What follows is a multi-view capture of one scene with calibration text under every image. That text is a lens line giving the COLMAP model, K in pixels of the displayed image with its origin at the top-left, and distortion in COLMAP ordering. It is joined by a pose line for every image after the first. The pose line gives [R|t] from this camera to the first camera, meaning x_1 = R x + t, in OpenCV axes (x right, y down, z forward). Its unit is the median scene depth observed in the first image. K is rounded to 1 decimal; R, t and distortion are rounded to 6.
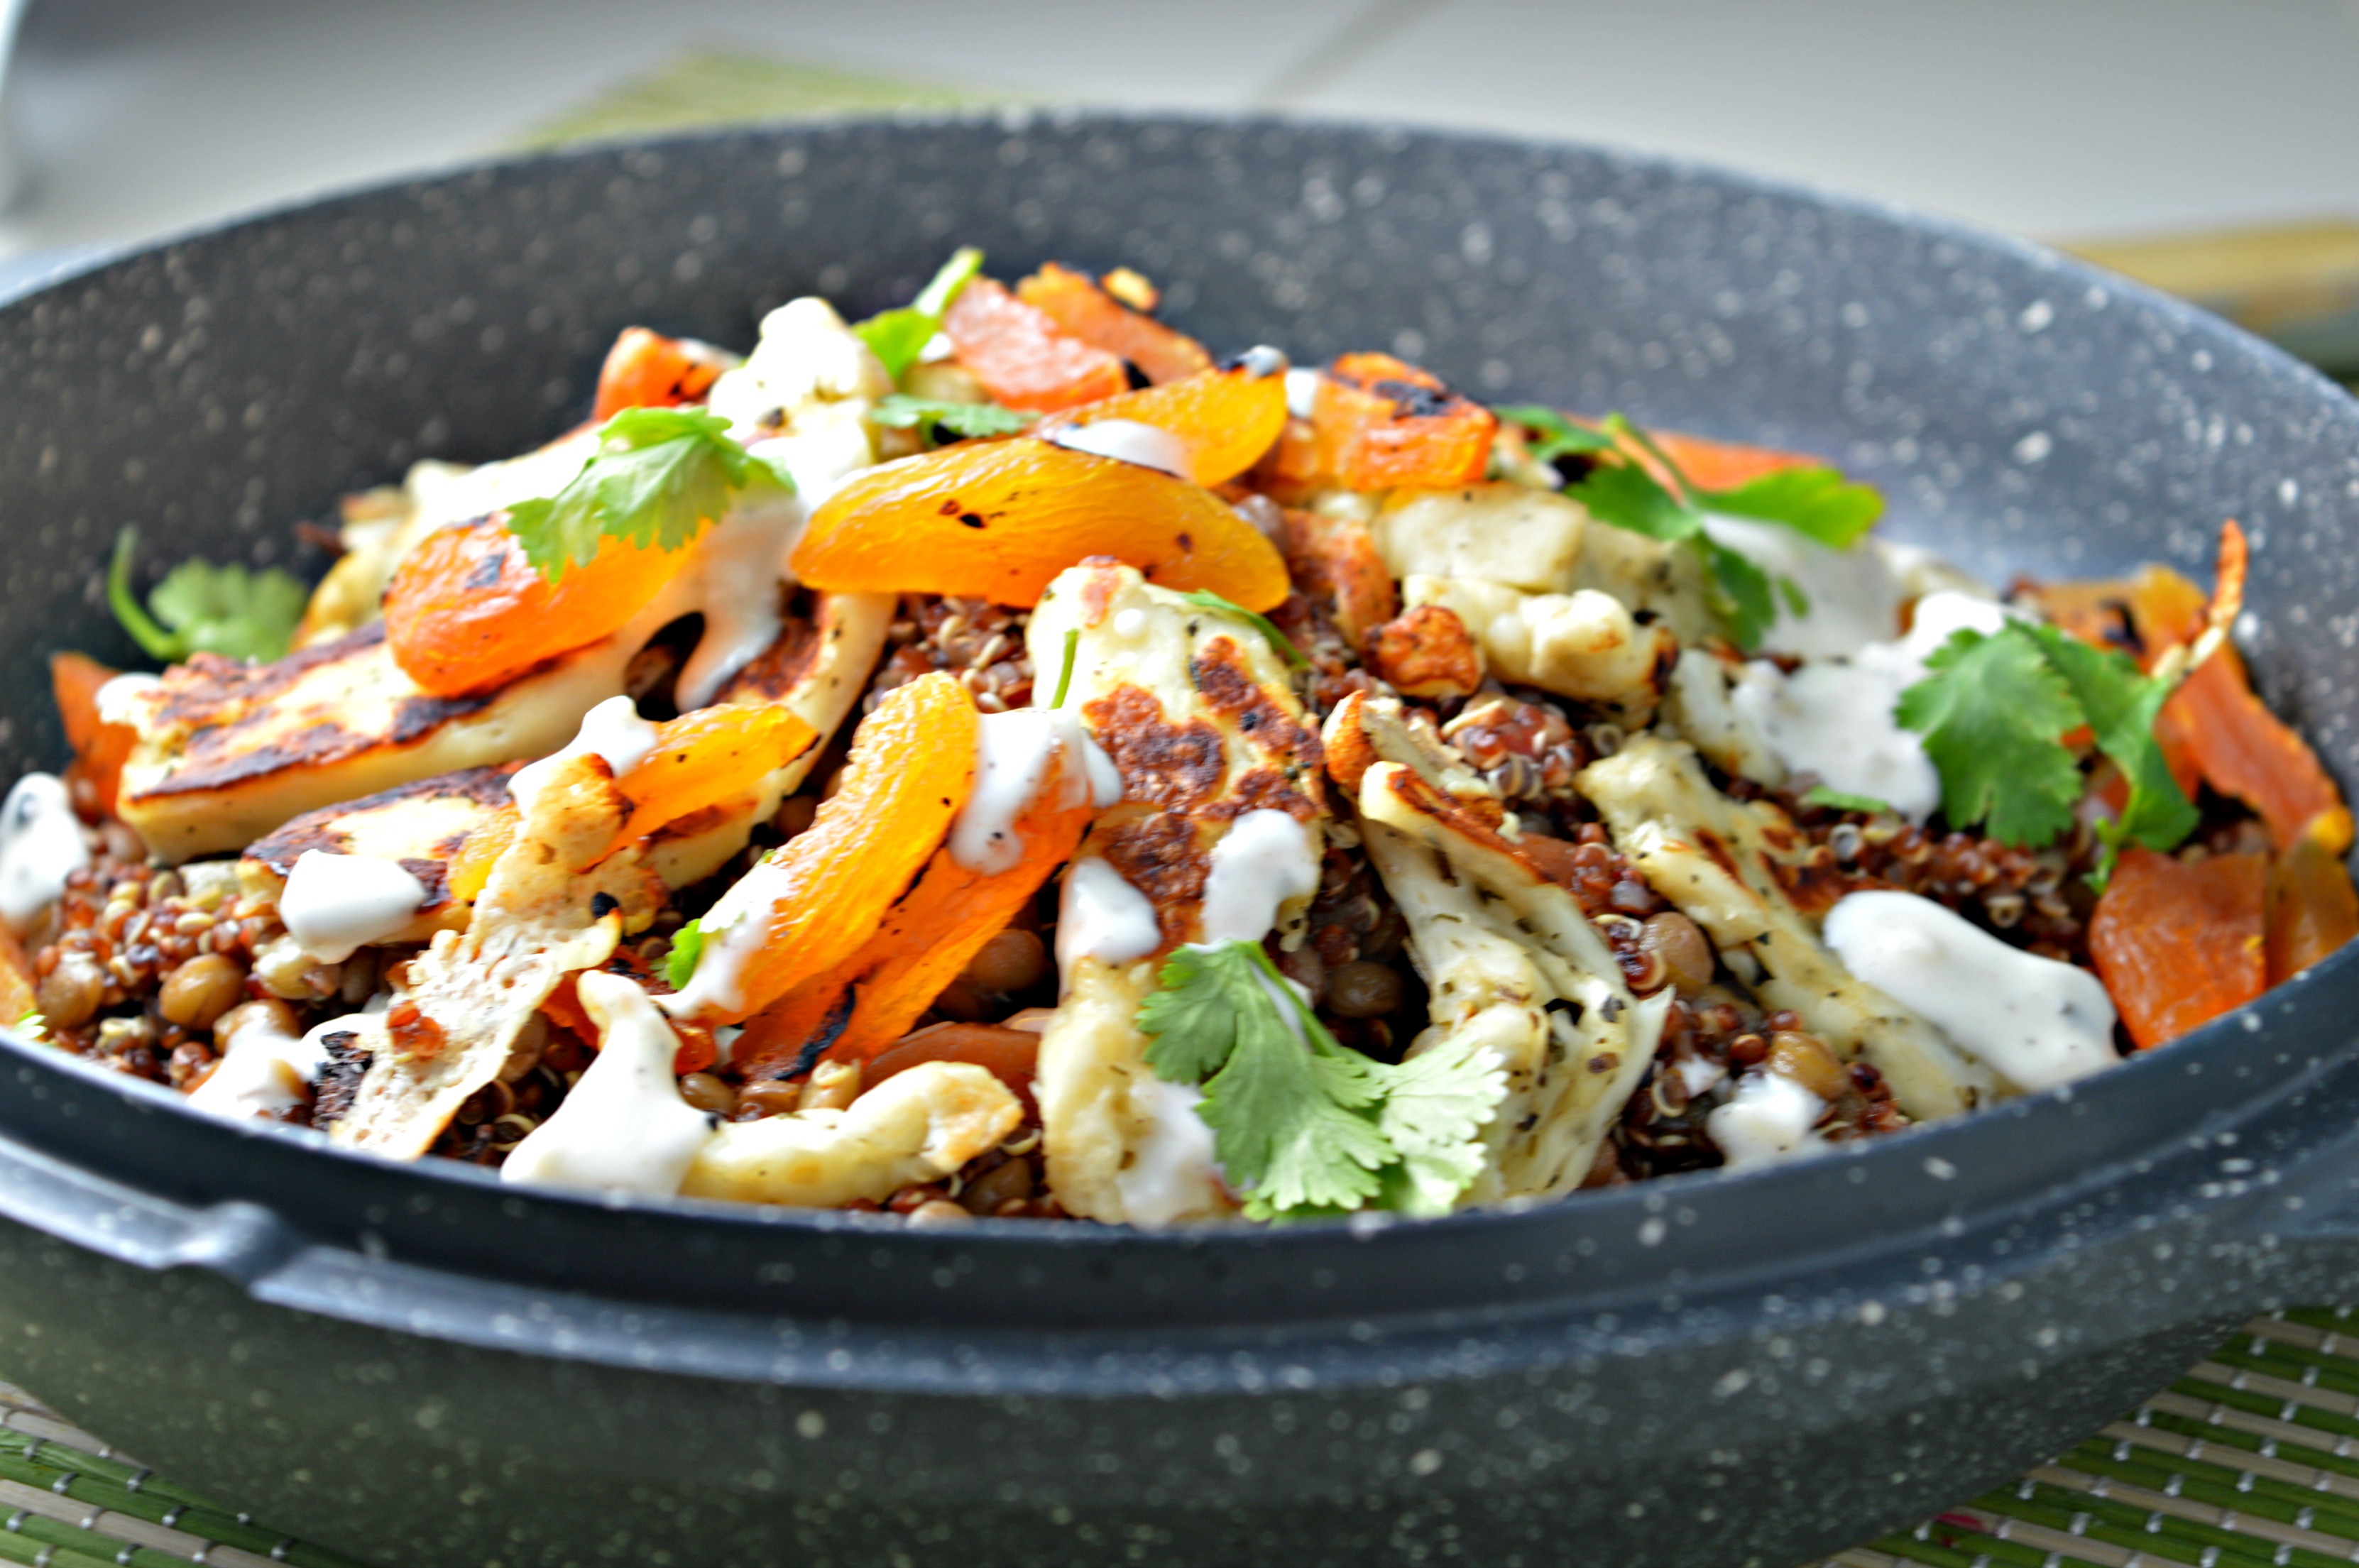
lens RADIAL K [[5284.3, 0, 1109.6], [0, 5284.3, 780.3], [0, 0, 1]] dist [0.059479, 0.085082]
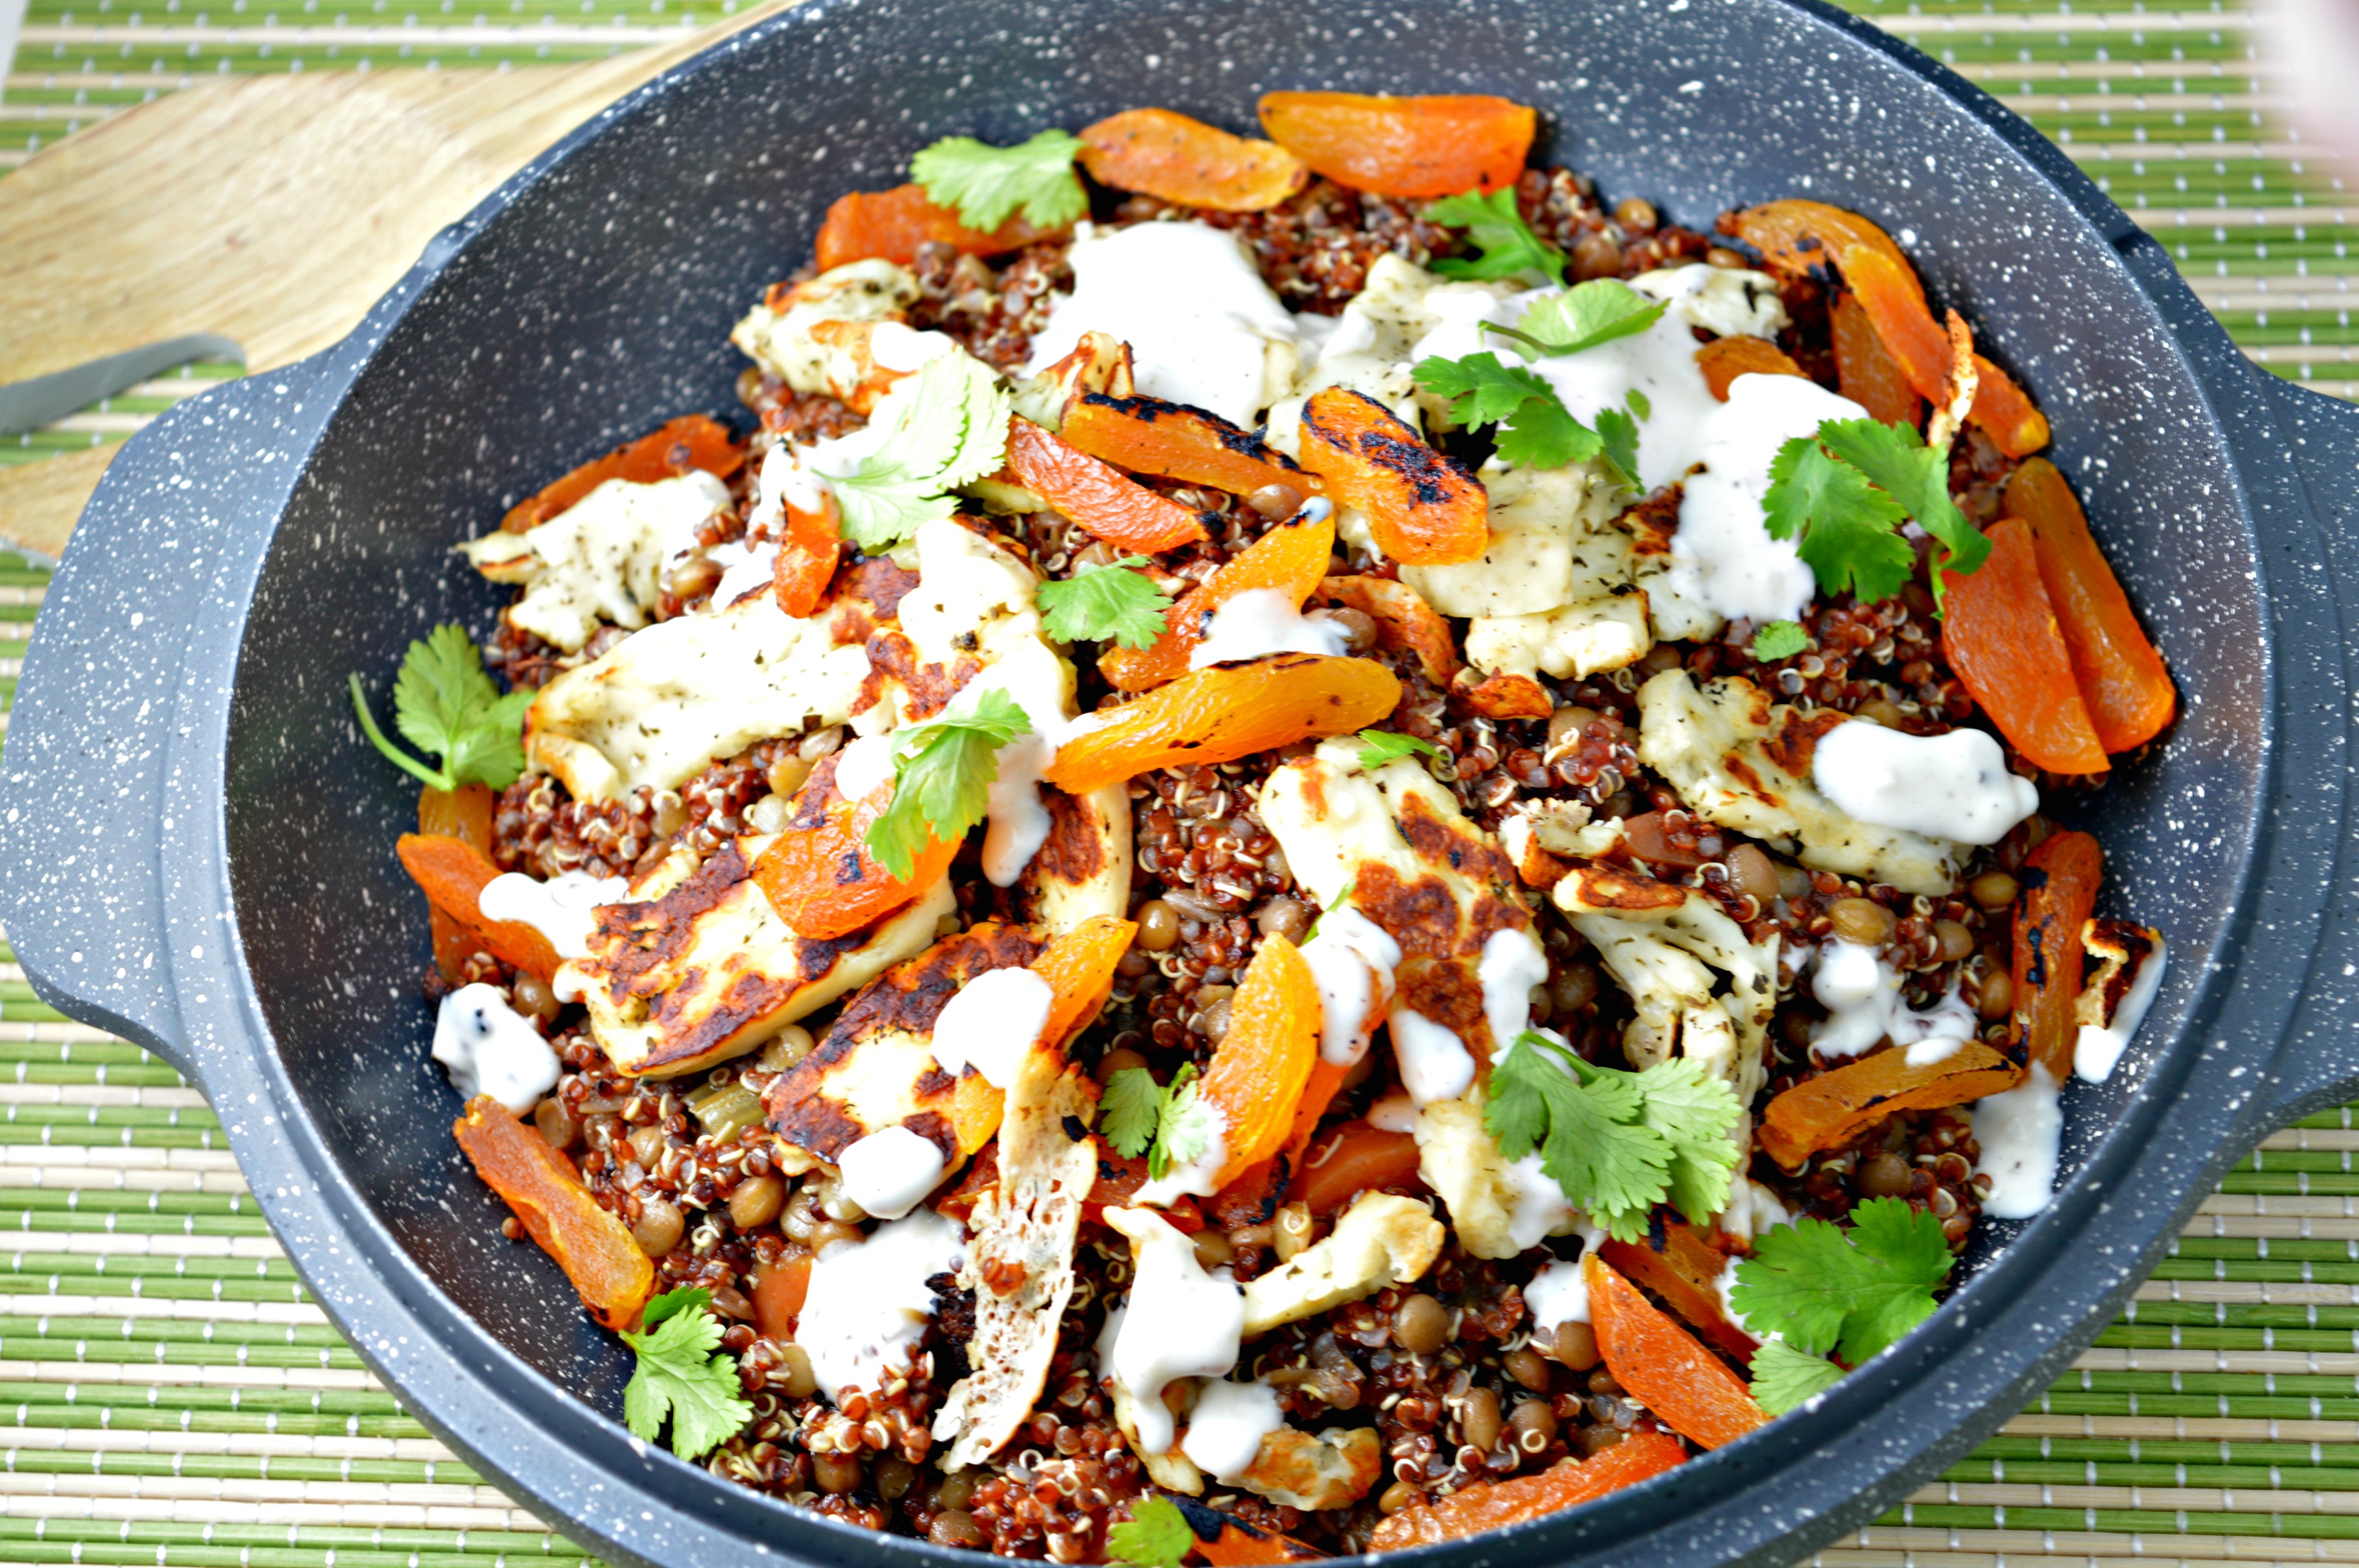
lens RADIAL K [[5284.3, 0, 1109.6], [0, 5284.3, 780.3], [0, 0, 1]] dist [0.059479, 0.085082]
pose [[0.922080, -0.366298, 0.124878, -0.227267], [0.258585, 0.823232, 0.505394, -0.764040], [-0.287928, -0.433722, 0.853805, -0.185233]]
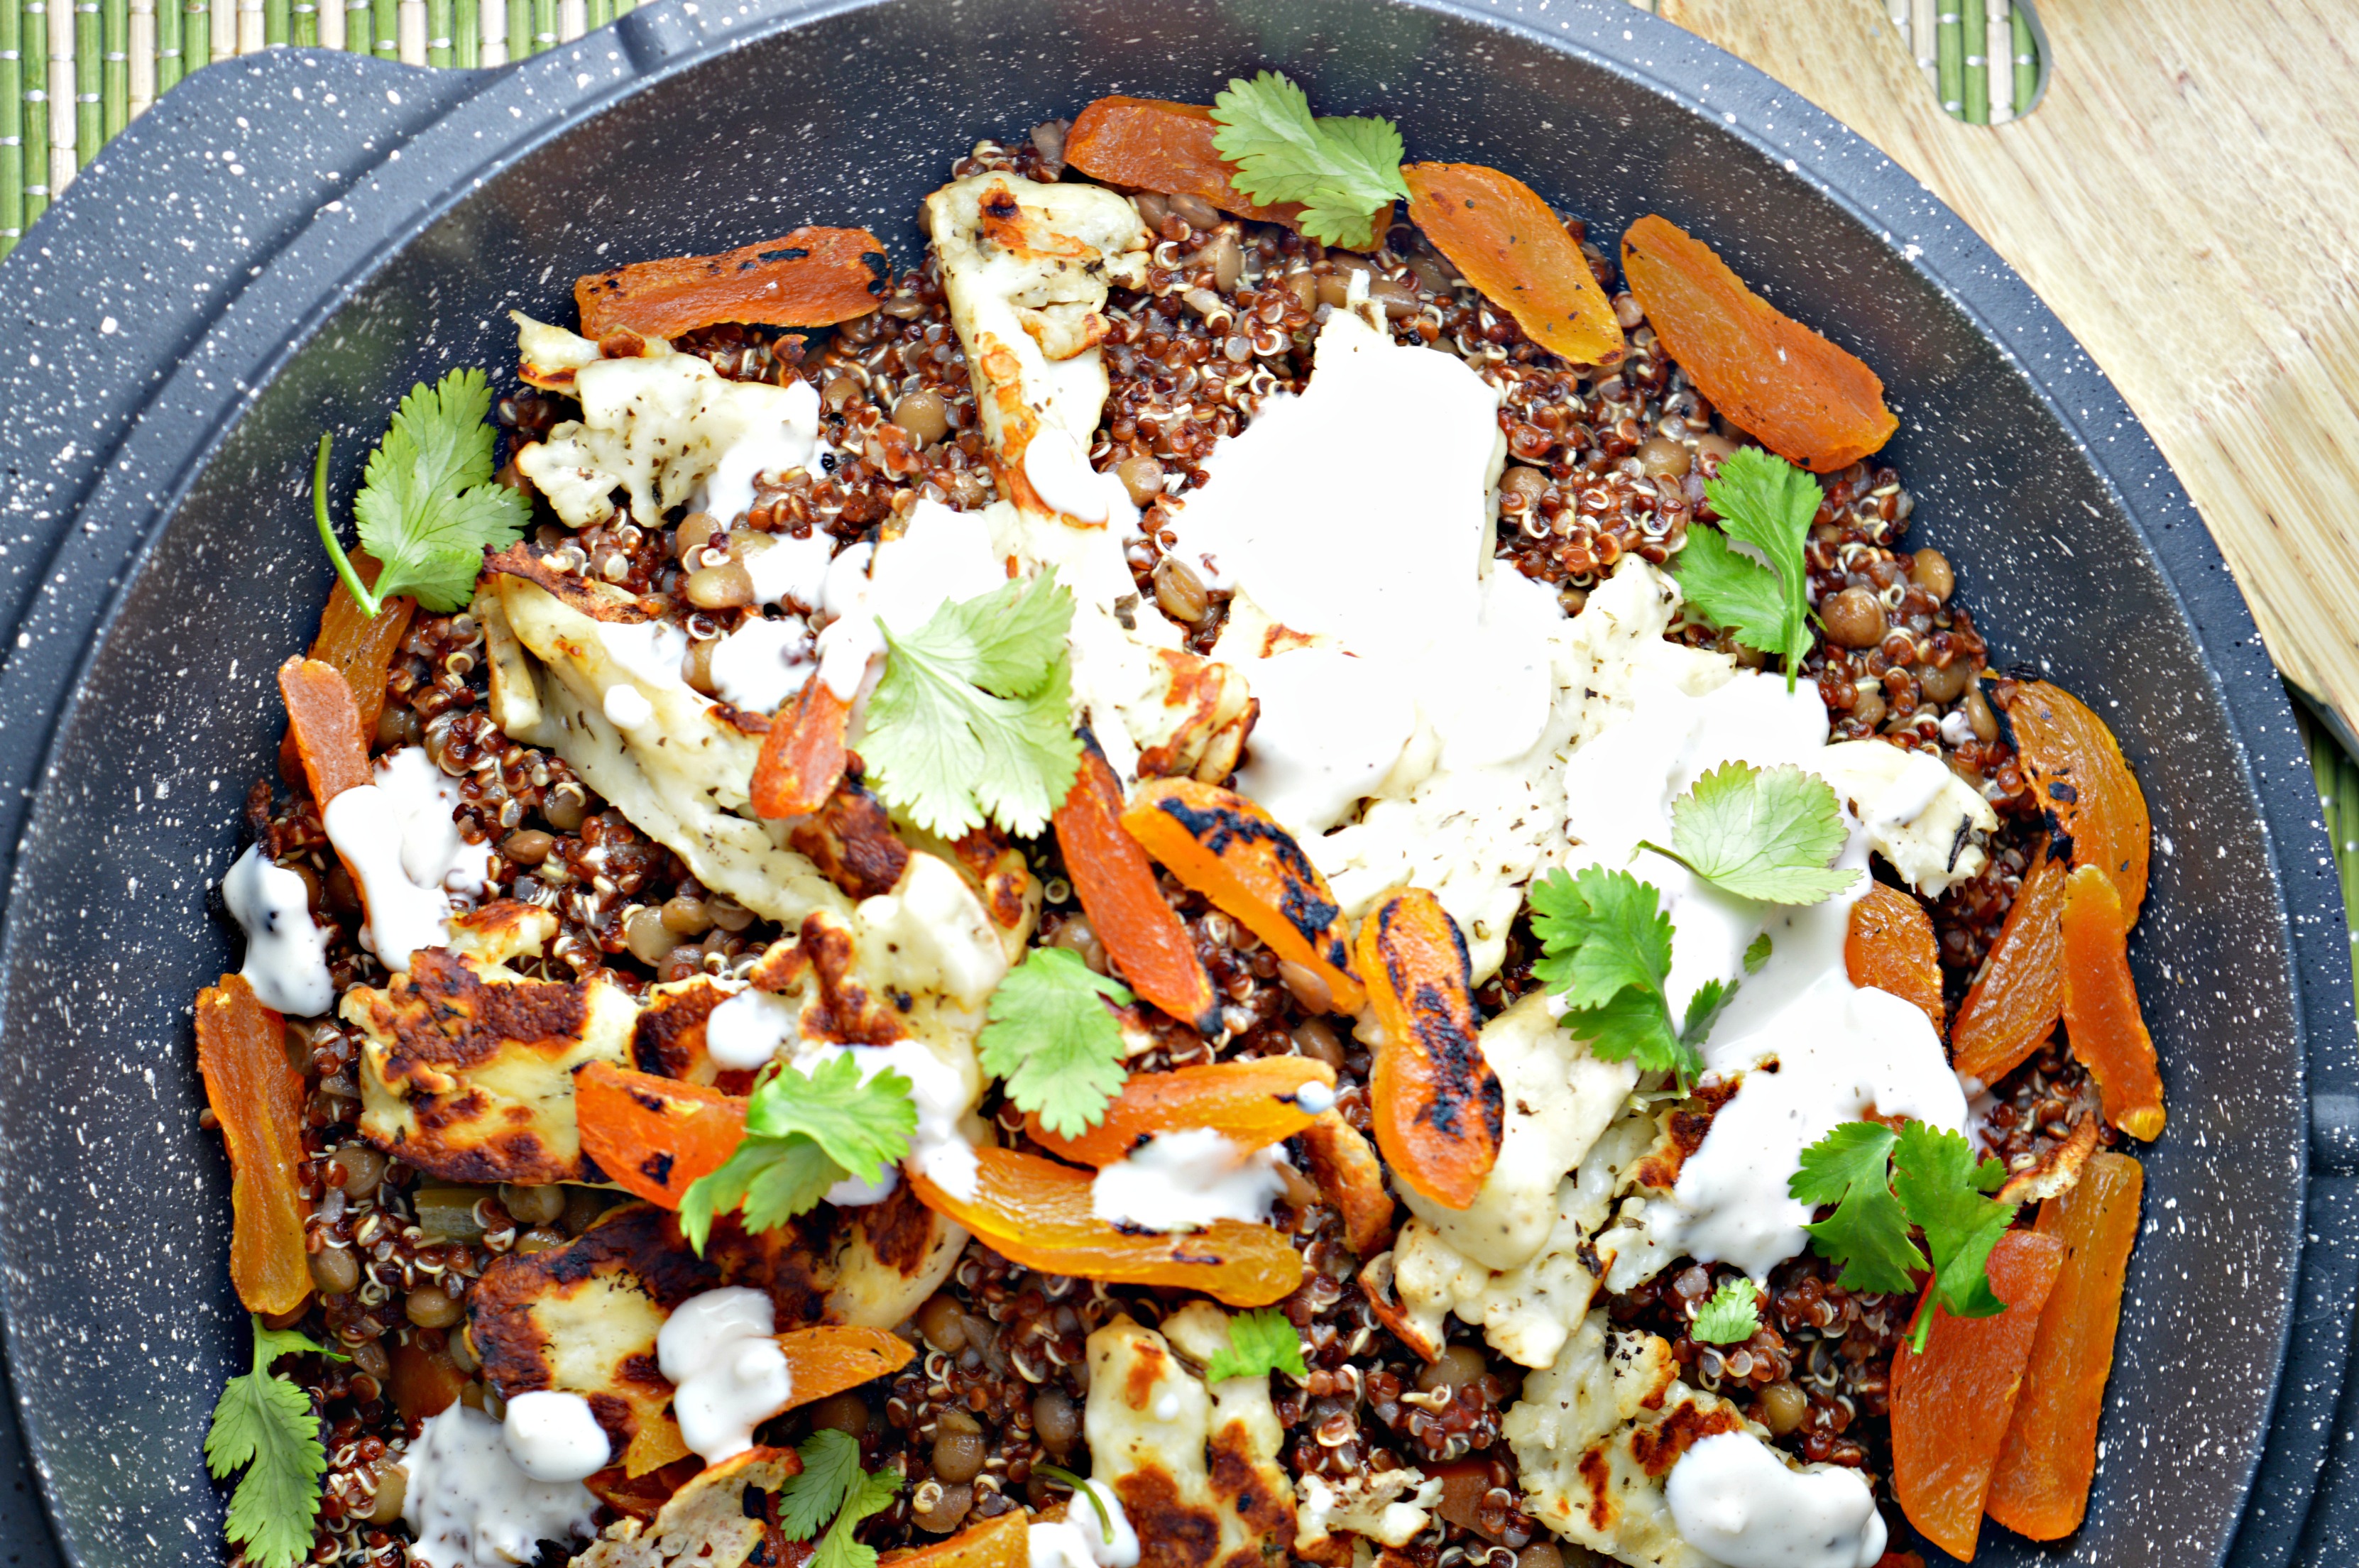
lens RADIAL K [[5437.7, 0, 1135.4], [0, 5437.7, 783.2], [0, 0, 1]] dist [0.126888, 0.423083]
pose [[0.993805, 0.097007, 0.054227, -0.089012], [-0.094392, 0.479236, 0.872595, -1.246738], [0.058660, -0.872308, 0.485424, 0.490162]]
